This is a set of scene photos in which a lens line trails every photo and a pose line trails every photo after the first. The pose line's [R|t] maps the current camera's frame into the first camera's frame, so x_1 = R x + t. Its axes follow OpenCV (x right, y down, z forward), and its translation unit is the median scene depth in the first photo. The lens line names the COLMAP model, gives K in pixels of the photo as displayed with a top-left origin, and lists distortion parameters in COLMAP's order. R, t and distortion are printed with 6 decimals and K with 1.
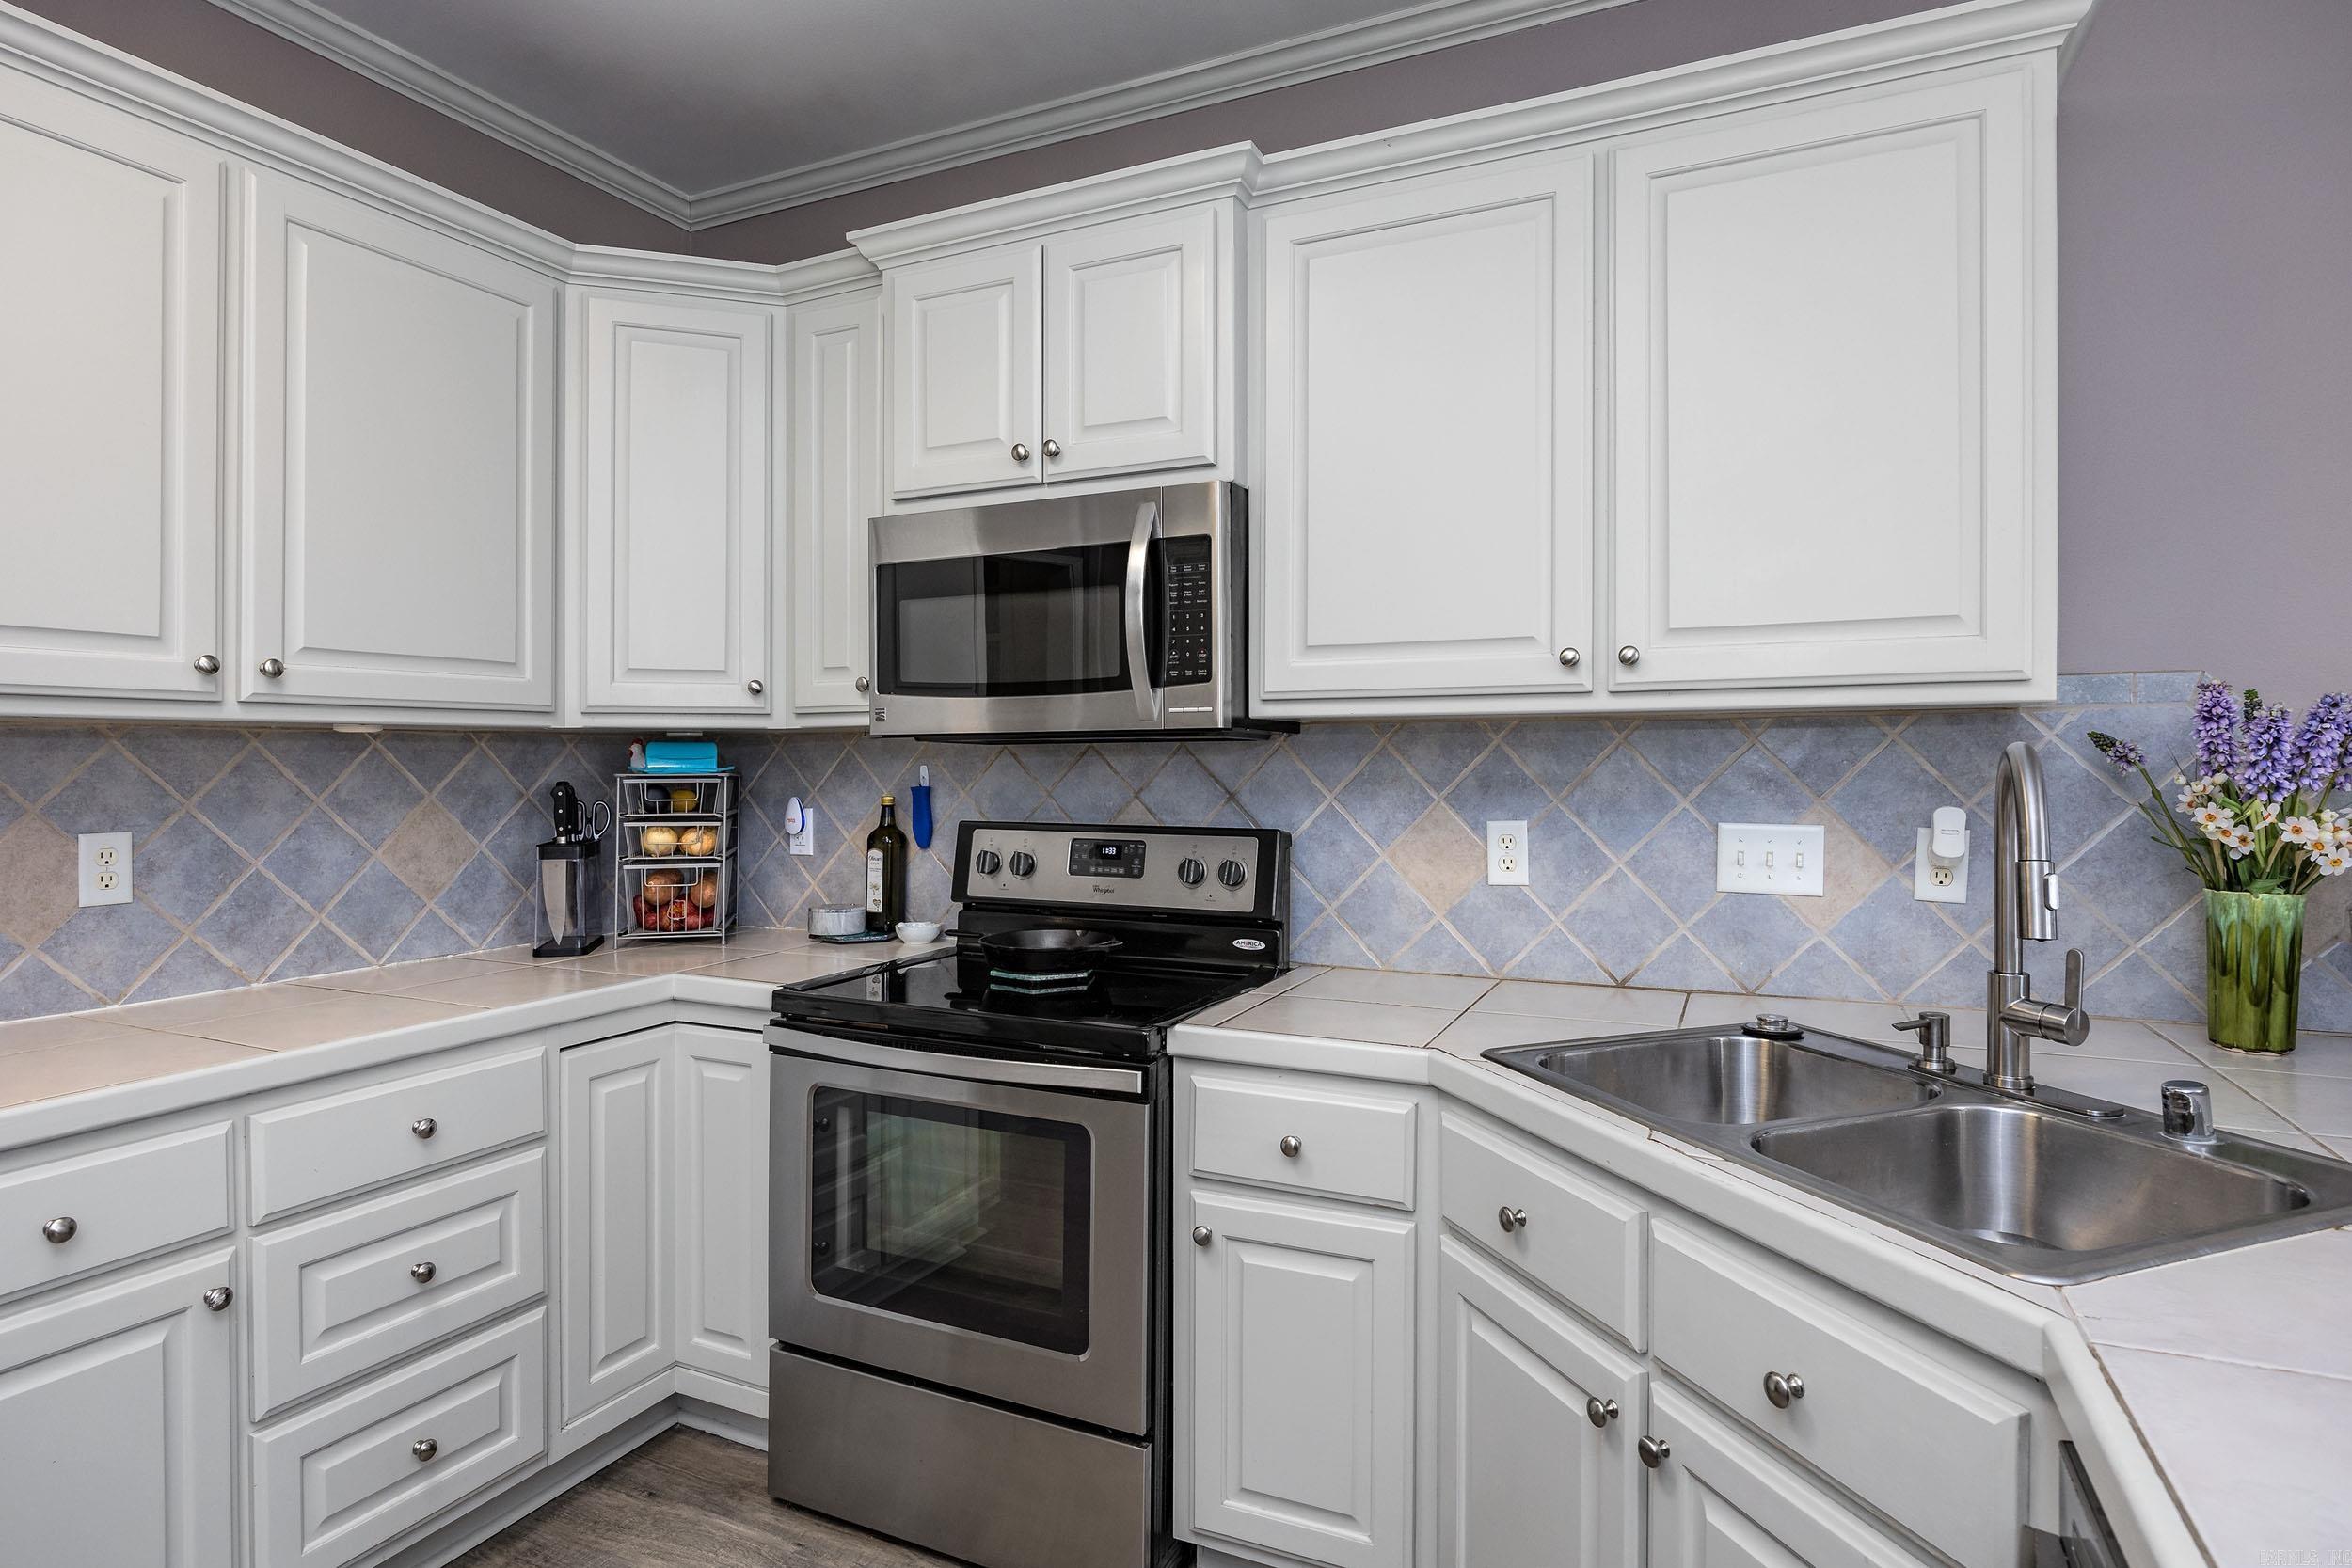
lens RADIAL K [[1231.1, 0, 1217.3], [0, 1231.1, 763.3], [0, 0, 1]] dist [-0.008348, 0.000805]
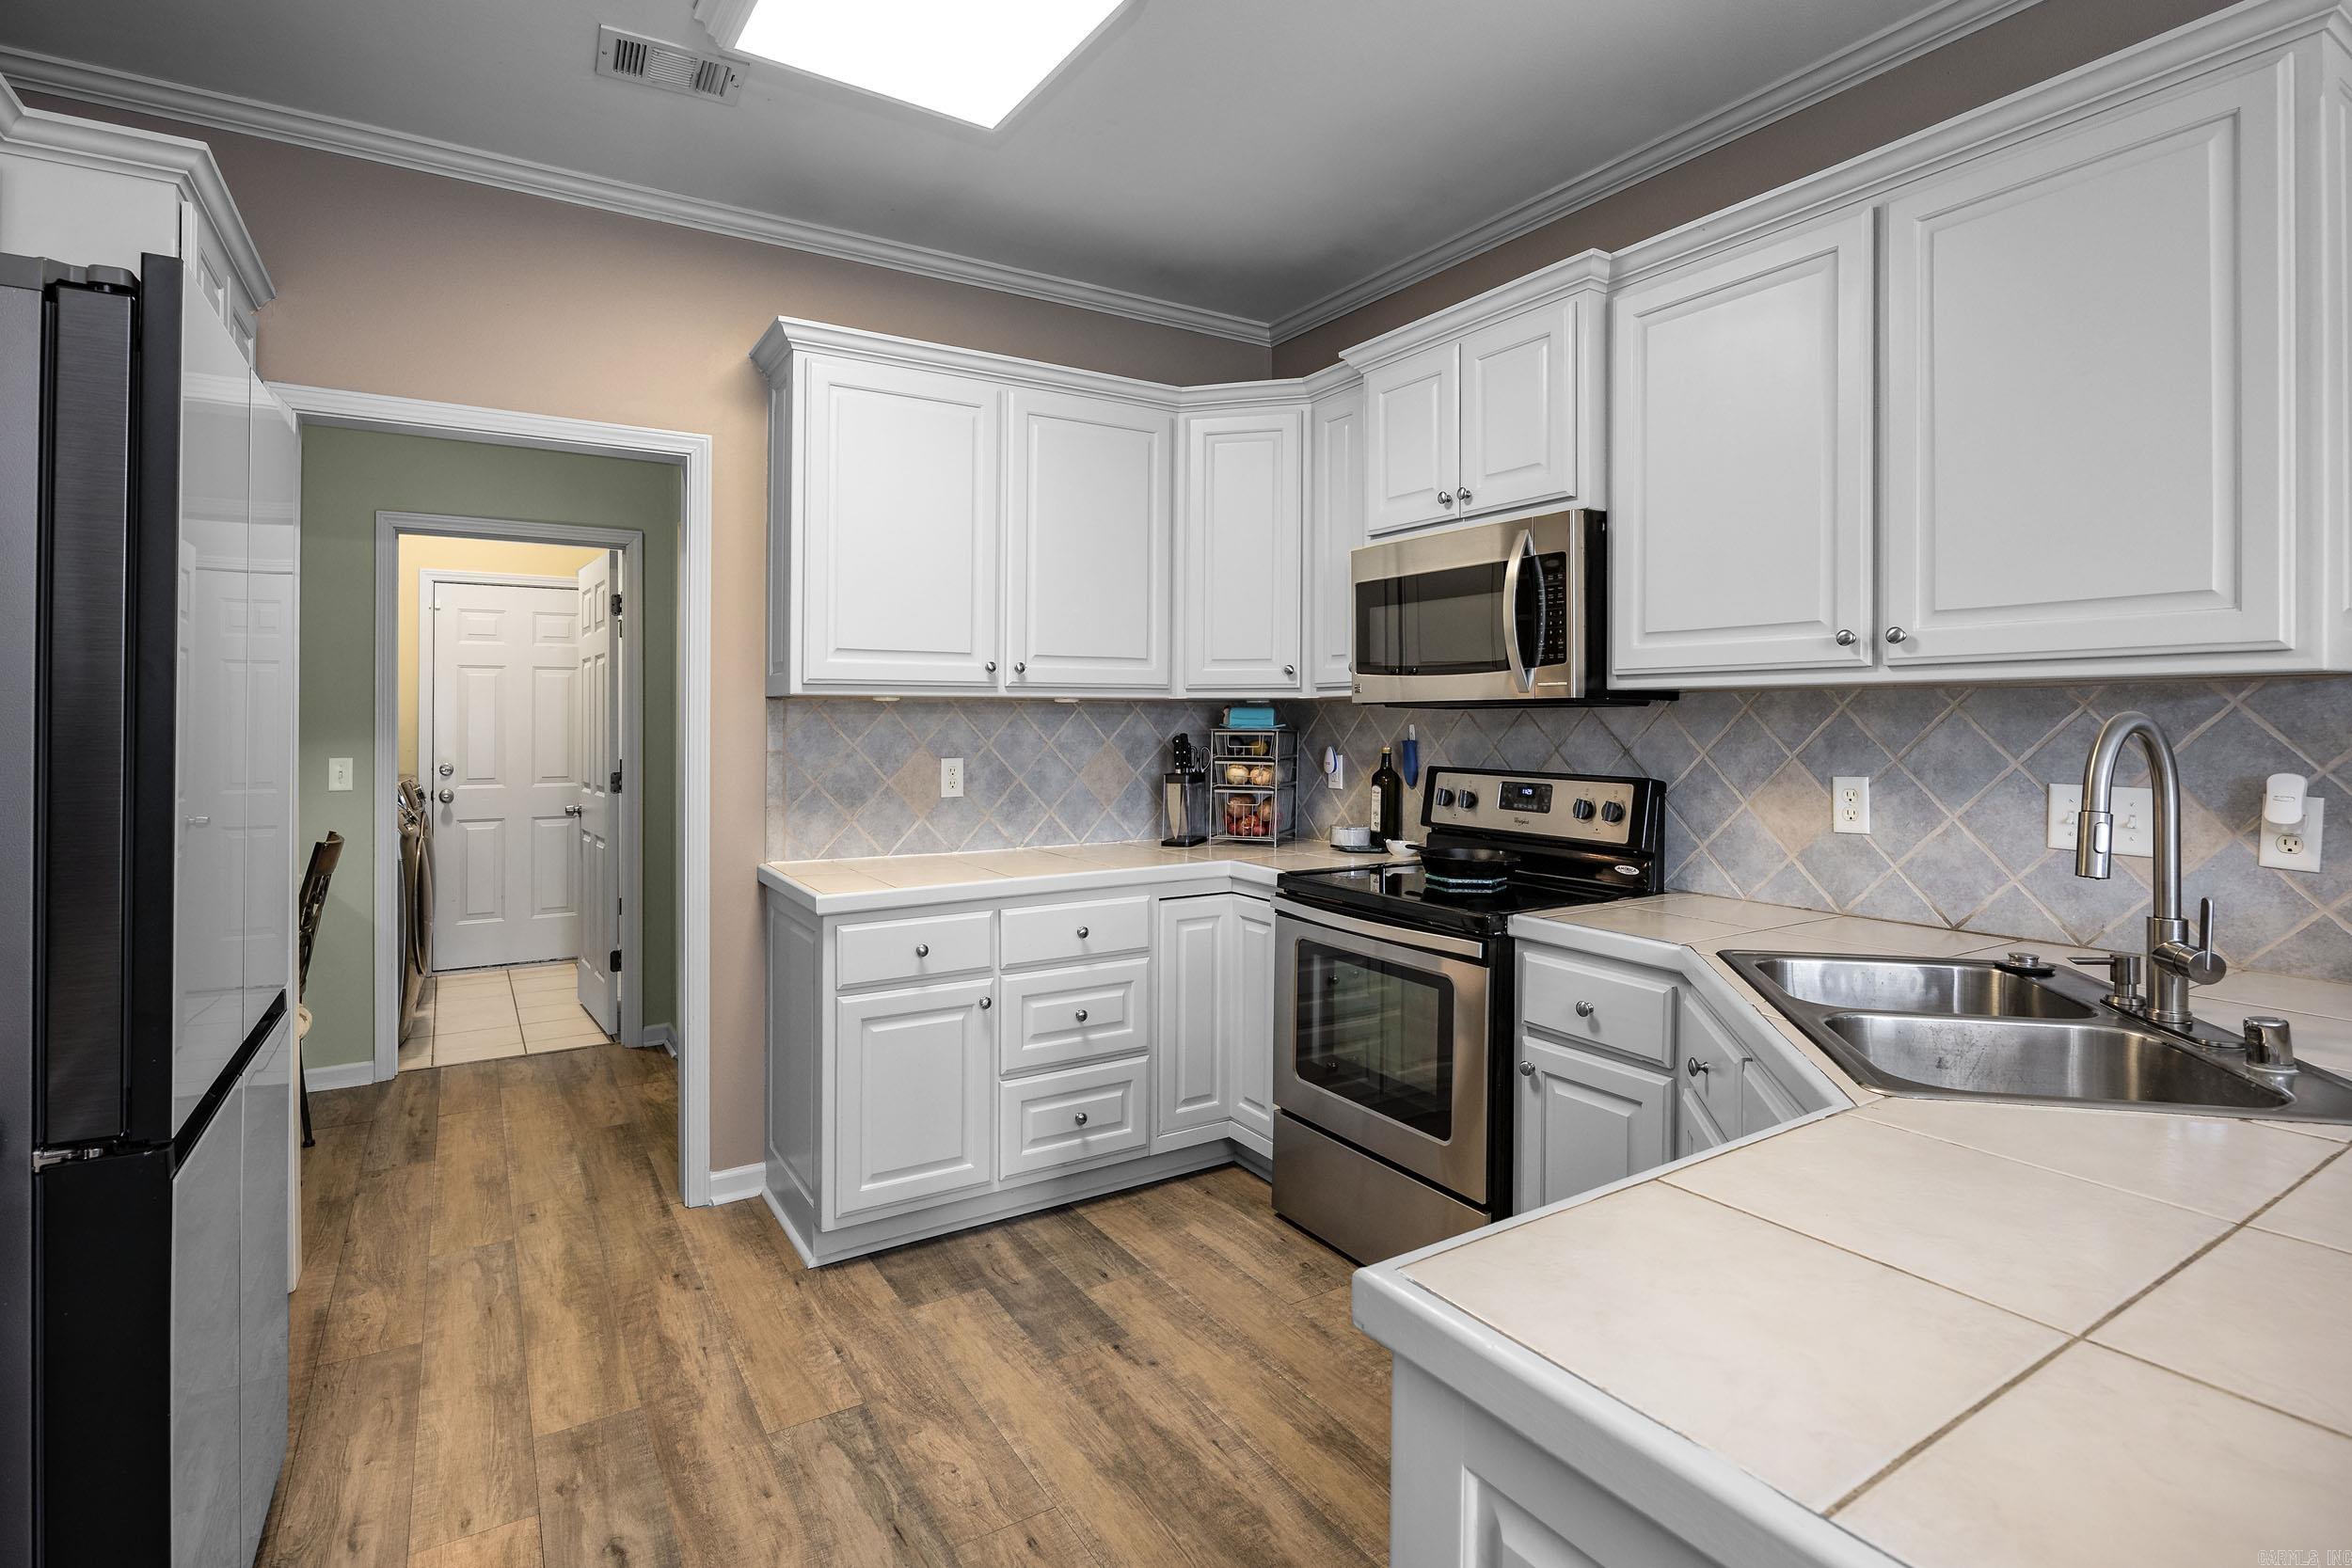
lens RADIAL K [[1155.5, 0, 1164.6], [0, 1155.5, 712.2], [0, 0, 1]] dist [-0.002645, -0.000536]
pose [[0.828630, 0.001305, -0.559795, 0.306455], [-0.005641, 0.999966, -0.006019, -0.003114], [0.559768, 0.008145, 0.828609, -0.244537]]
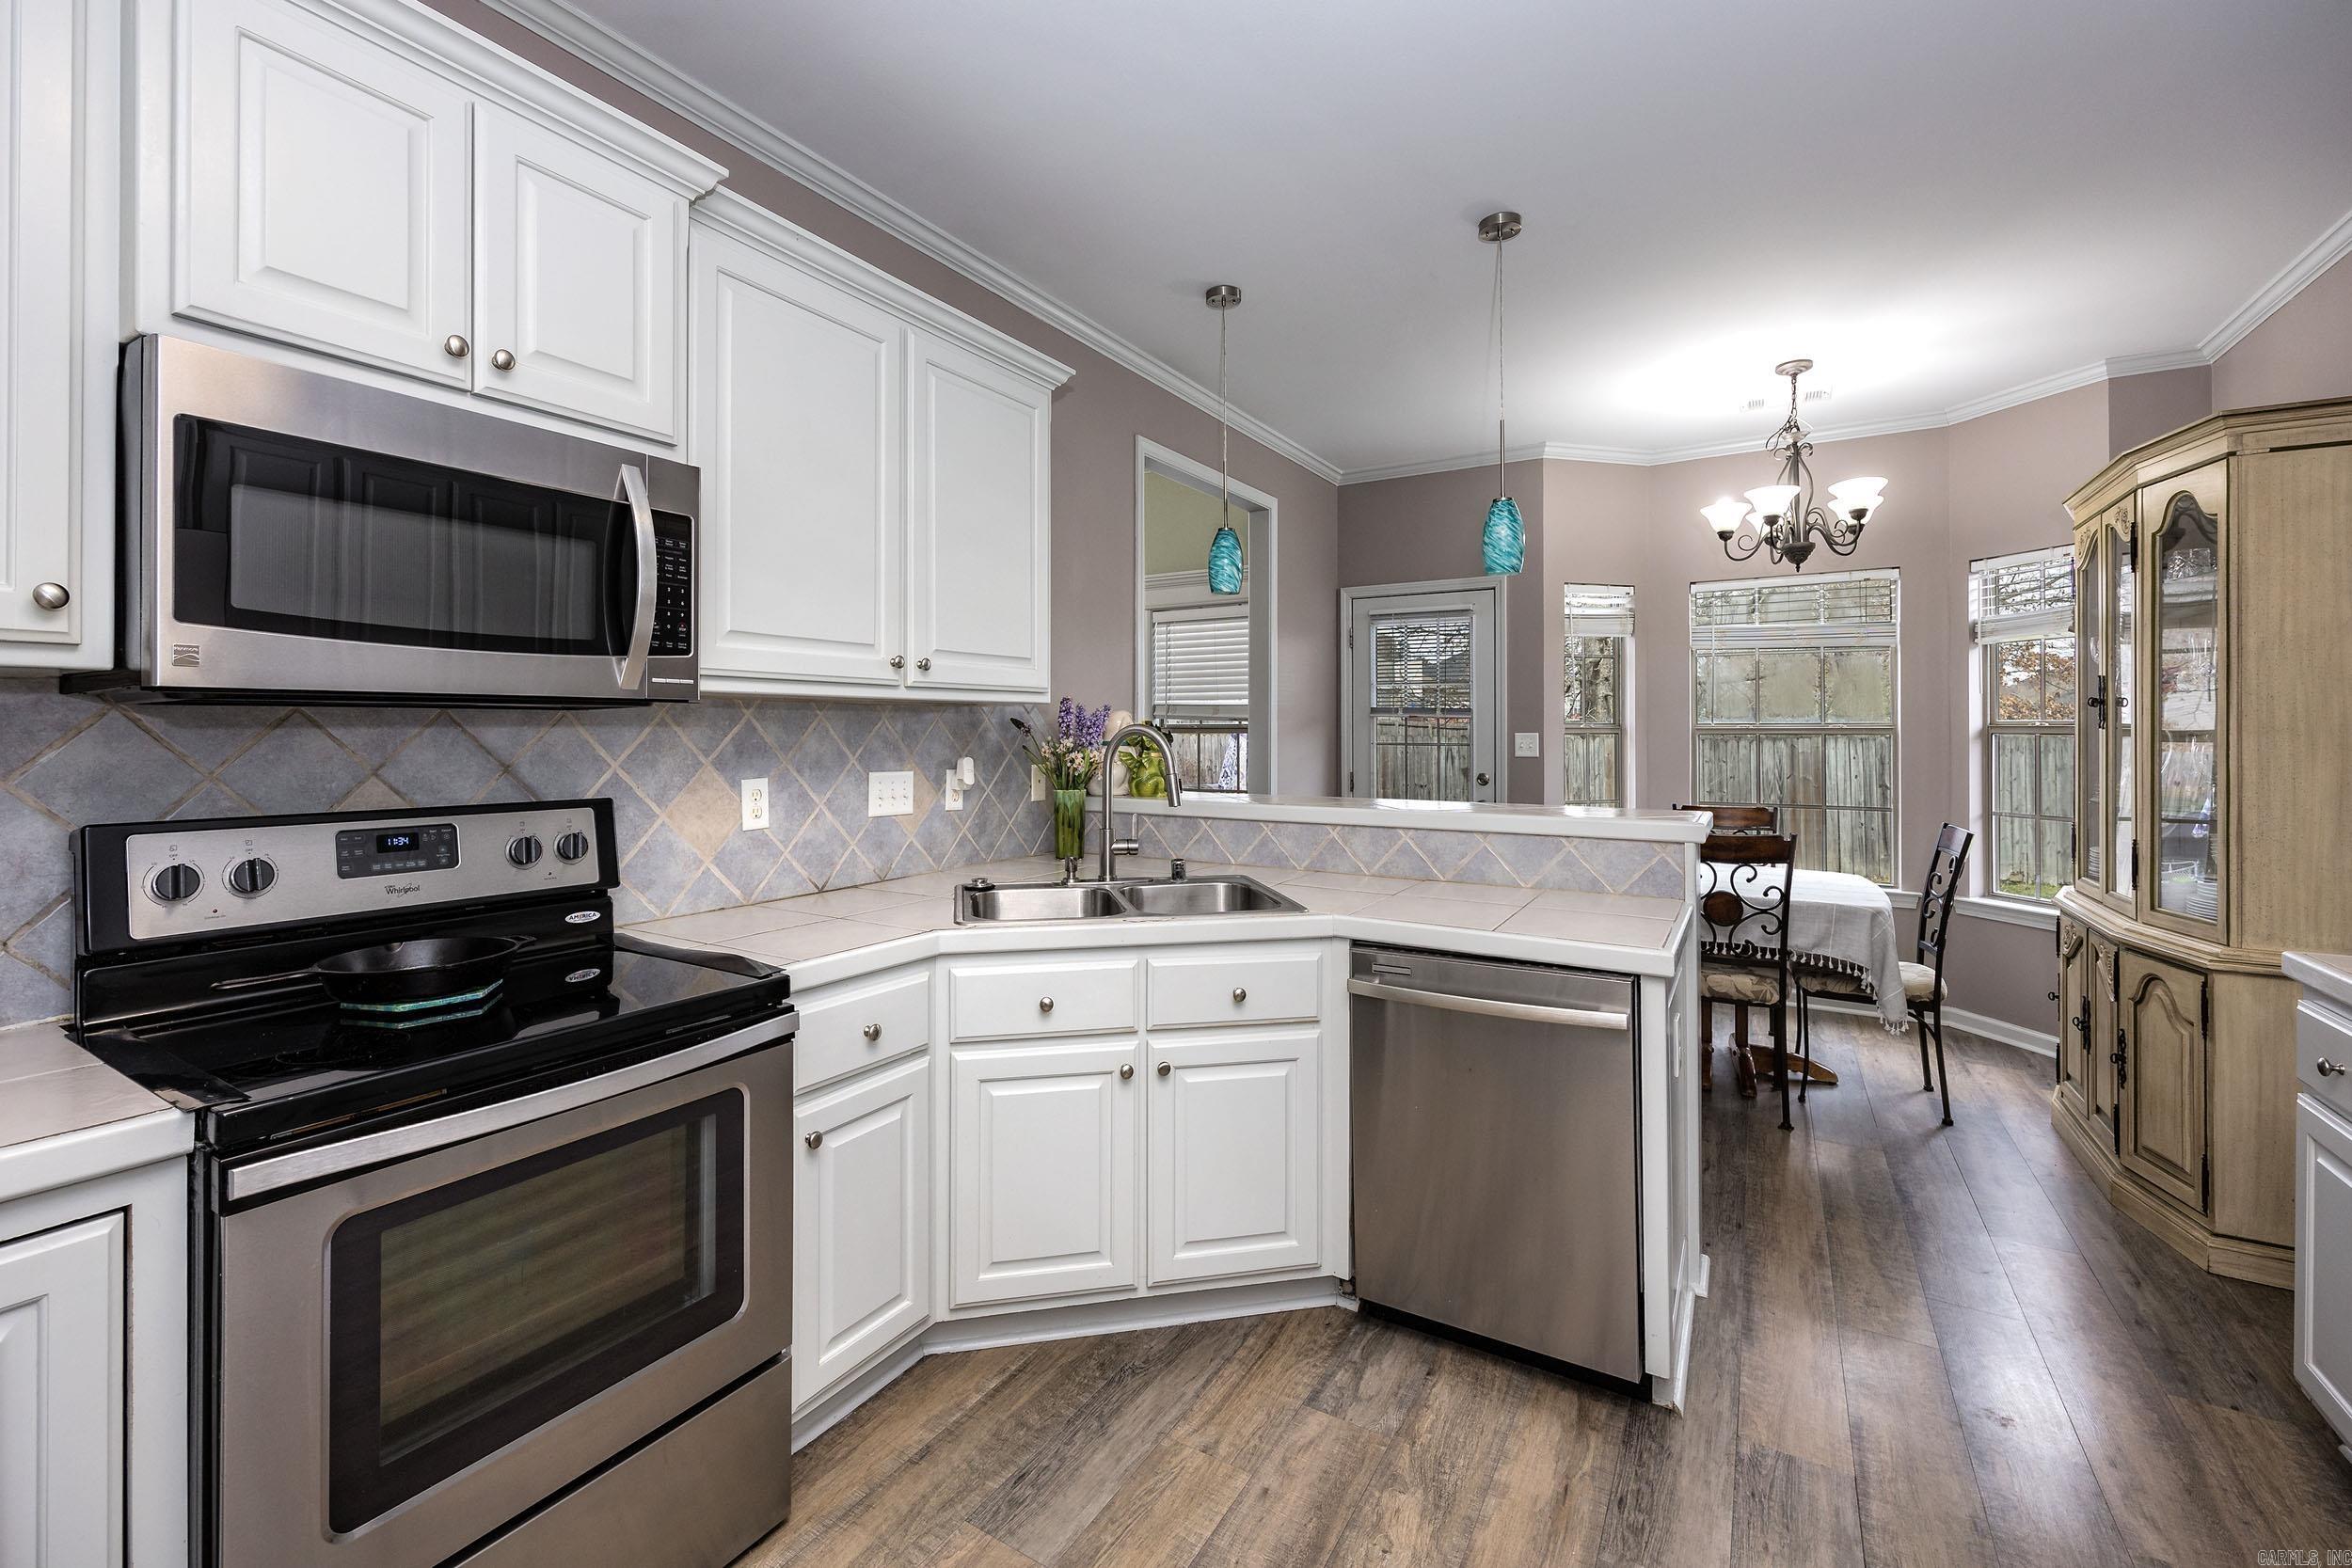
lens RADIAL K [[1094.8, 0, 1154.7], [0, 1094.8, 730.3], [0, 0, 1]] dist [-0.000714, 0.000195]
pose [[0.079979, 0.003169, 0.996791, -0.851254], [-0.000137, 0.999995, -0.003168, 0.000514], [-0.996796, 0.000117, 0.079980, 0.497667]]
